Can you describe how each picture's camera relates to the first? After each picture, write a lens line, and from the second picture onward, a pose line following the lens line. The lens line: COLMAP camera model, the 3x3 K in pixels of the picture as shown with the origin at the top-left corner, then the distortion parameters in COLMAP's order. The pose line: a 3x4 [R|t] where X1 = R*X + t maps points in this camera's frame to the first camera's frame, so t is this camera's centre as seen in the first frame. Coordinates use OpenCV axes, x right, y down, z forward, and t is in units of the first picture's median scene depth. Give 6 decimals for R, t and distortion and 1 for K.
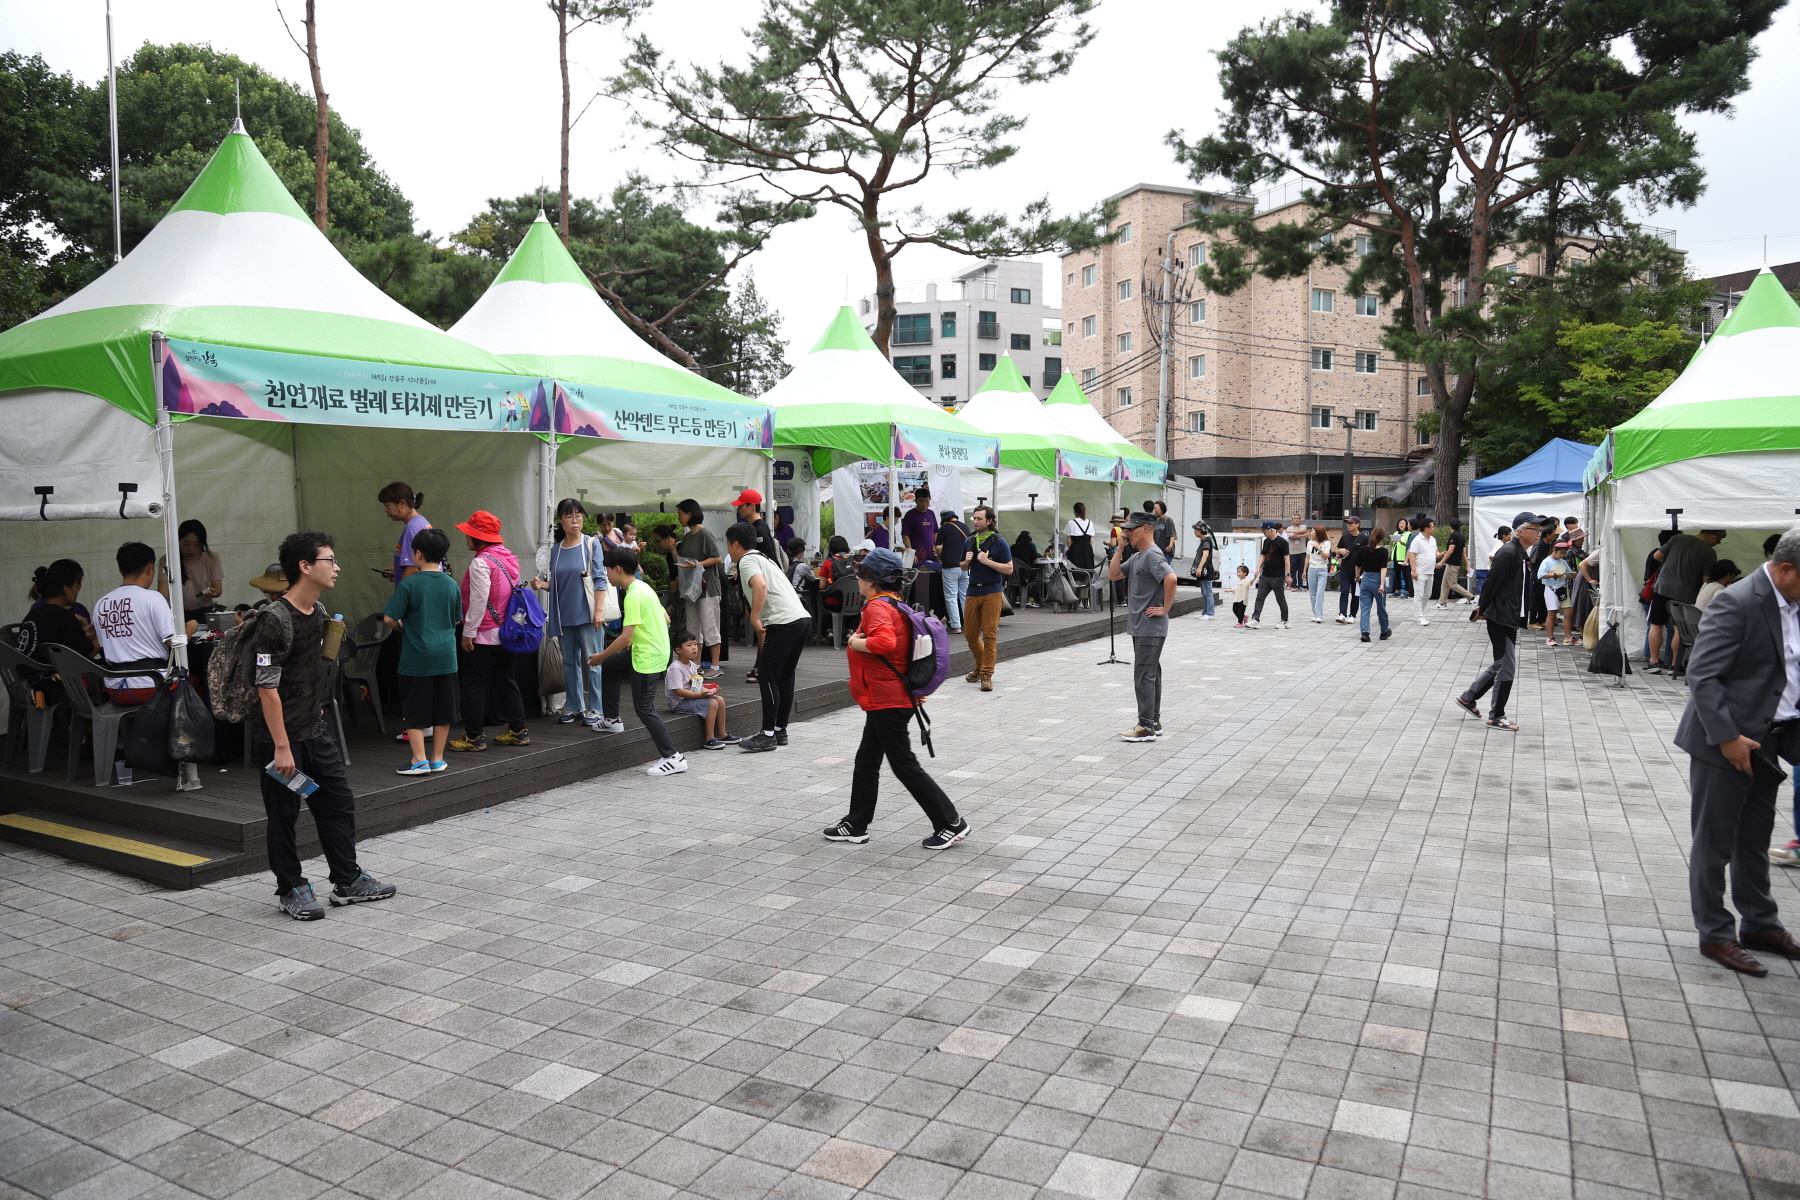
lens RADIAL K [[1188.5, 0, 902.6], [0, 1188.5, 603.8], [0, 0, 1]] dist [-0.073546, 0.024720]
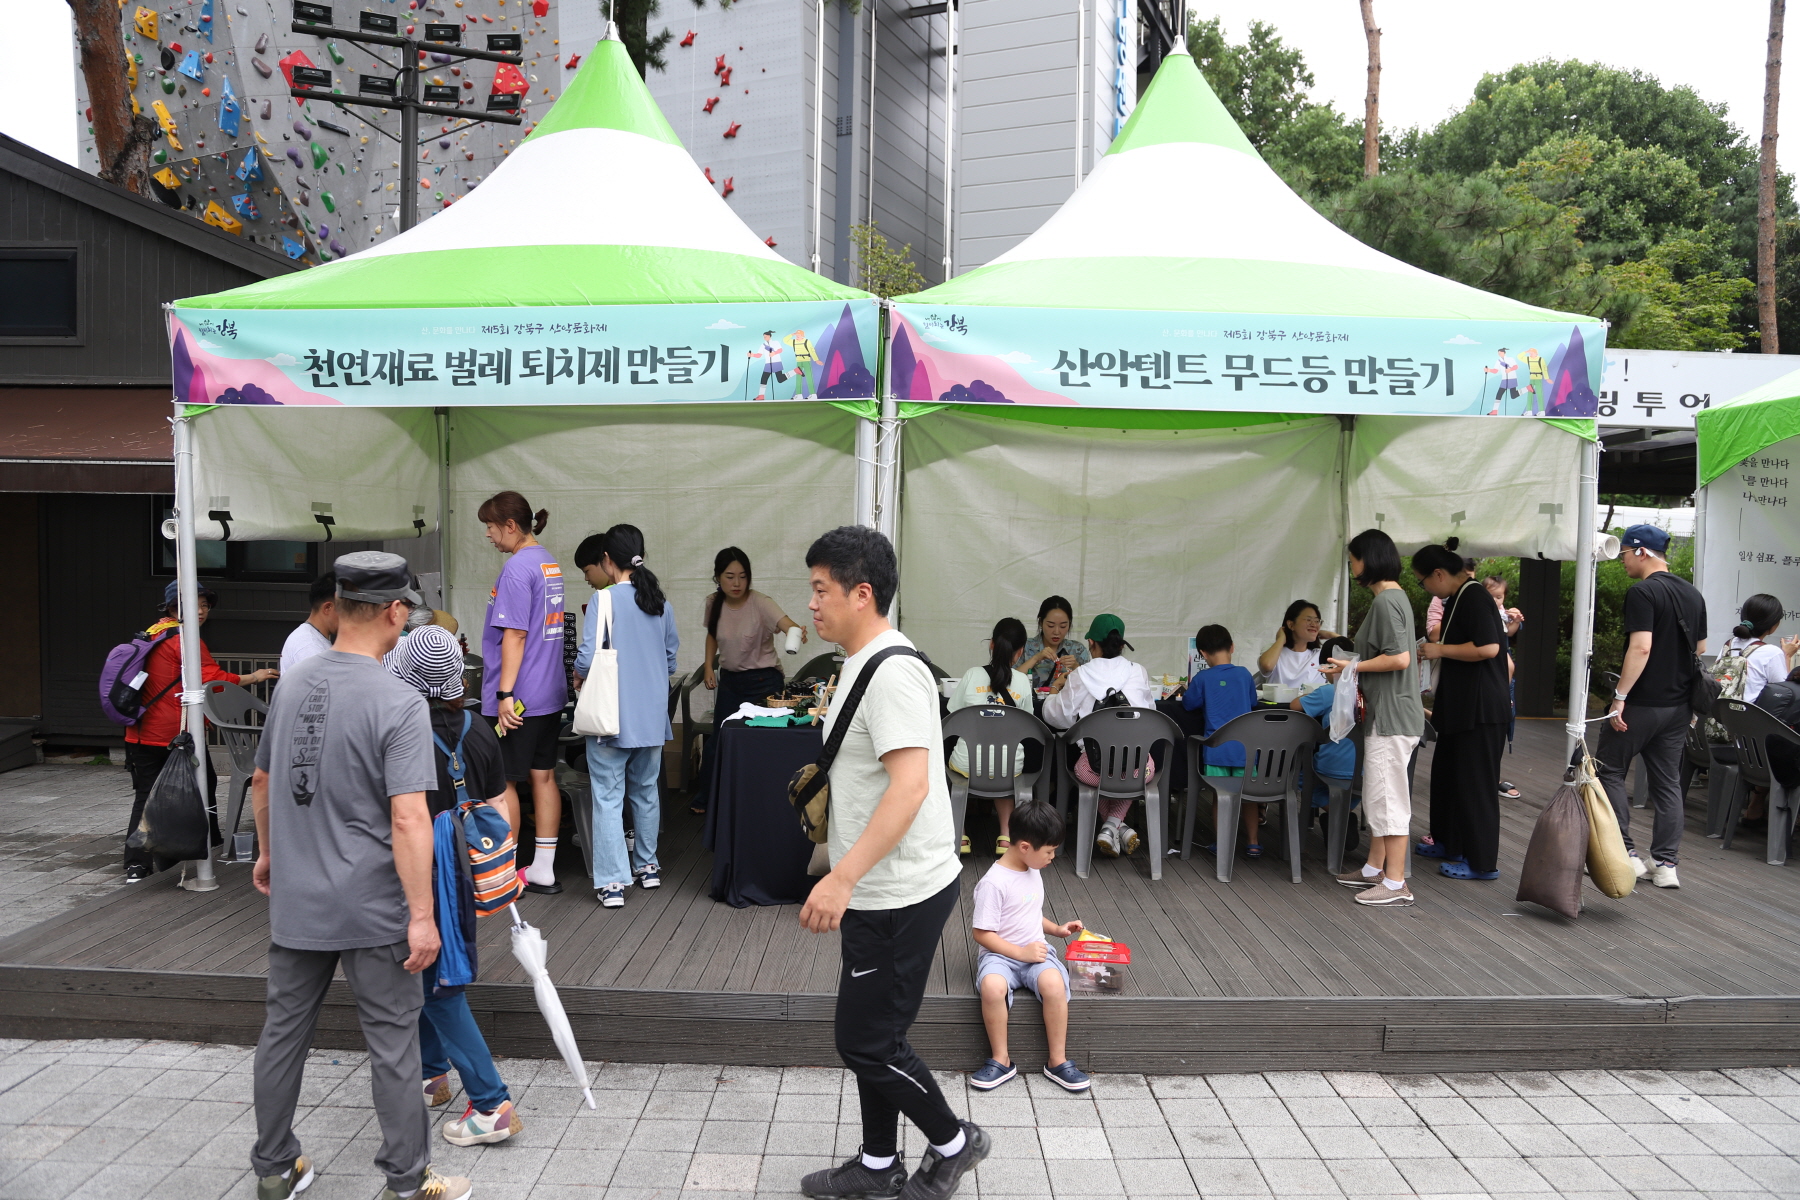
lens RADIAL K [[1188.5, 0, 917.4], [0, 1188.5, 608.3], [0, 0, 1]] dist [-0.073546, 0.024720]
pose [[0.454745, 0.063403, -0.888362, 0.218679], [-0.087850, 0.995792, 0.026100, -0.070515], [0.886278, 0.066174, 0.458402, 0.833777]]
